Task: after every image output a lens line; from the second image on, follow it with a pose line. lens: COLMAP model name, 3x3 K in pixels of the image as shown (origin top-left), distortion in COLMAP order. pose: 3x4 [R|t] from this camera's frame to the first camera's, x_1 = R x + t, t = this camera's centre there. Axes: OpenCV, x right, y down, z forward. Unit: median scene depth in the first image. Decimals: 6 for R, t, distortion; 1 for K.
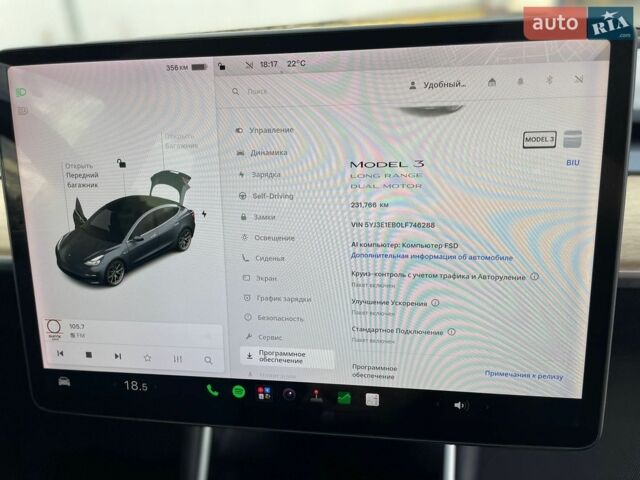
lens RADIAL K [[484.9, 0, 317.6], [0, 484.9, 238.8], [0, 0, 1]] dist [0.070858, -0.098451]
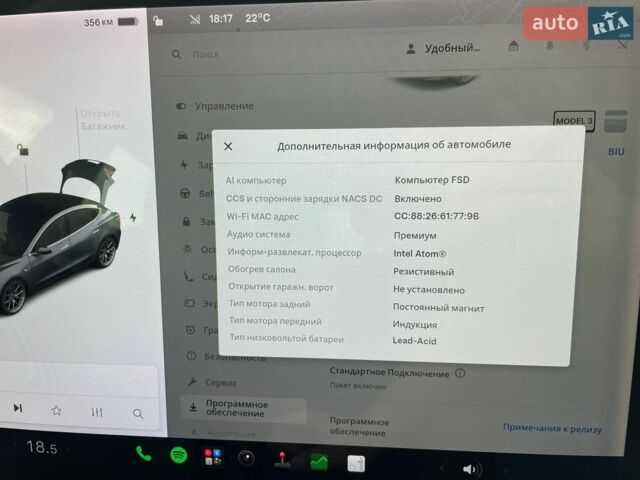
lens RADIAL K [[484.9, 0, 319.4], [0, 484.9, 234.5], [0, 0, 1]] dist [0.070858, -0.098451]
pose [[0.997681, 0.004634, 0.067909, 0.001632], [-0.001300, 0.998795, -0.049065, 0.011156], [-0.068055, 0.048863, 0.996484, 0.227882]]
